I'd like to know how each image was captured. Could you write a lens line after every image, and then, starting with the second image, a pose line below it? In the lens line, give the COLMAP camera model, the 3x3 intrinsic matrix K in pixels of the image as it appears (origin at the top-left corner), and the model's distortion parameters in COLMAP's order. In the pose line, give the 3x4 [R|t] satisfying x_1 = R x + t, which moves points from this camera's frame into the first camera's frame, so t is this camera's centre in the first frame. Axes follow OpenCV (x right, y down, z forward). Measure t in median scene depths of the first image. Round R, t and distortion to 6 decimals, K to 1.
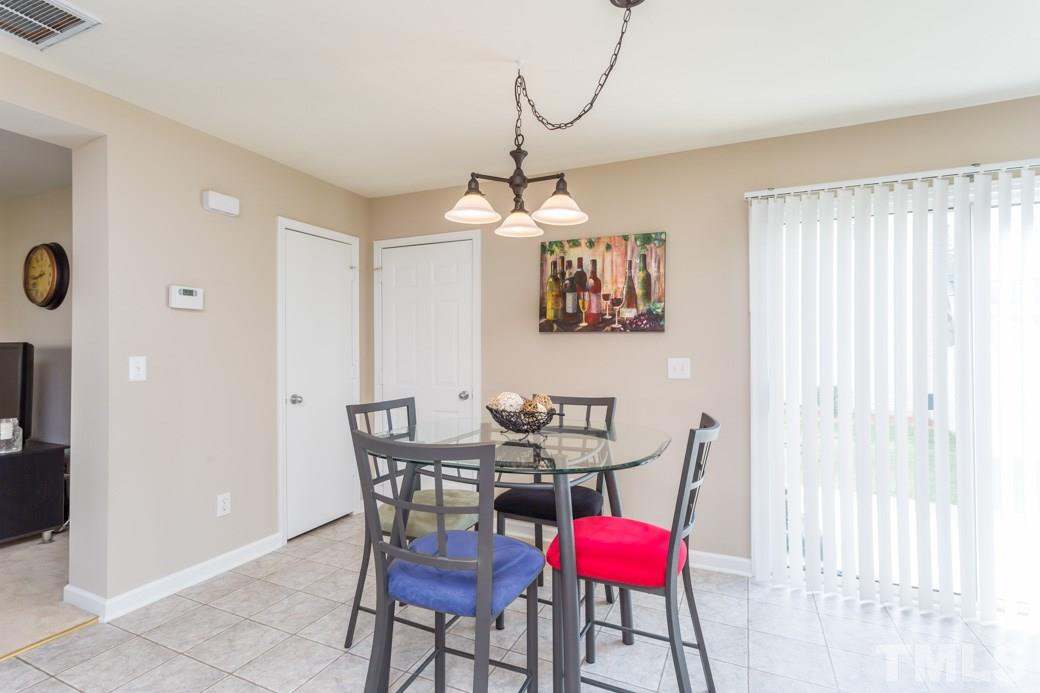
lens RADIAL K [[500.1, 0, 519.2], [0, 500.1, 346.0], [0, 0, 1]] dist [0.006161, 0.002229]
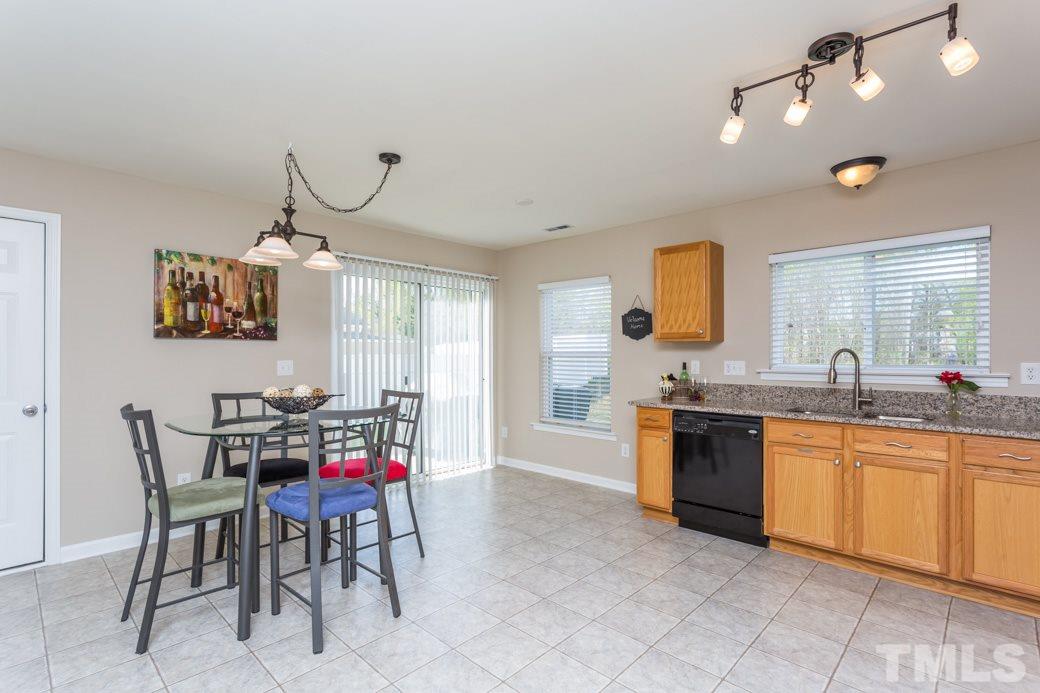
lens RADIAL K [[500.1, 0, 496.9], [0, 500.1, 353.2], [0, 0, 1]] dist [0.006161, 0.002229]
pose [[0.347175, -0.003618, 0.937793, -0.707073], [-0.002267, 0.999986, 0.004697, -0.001724], [-0.937797, -0.003757, 0.347162, -0.004737]]
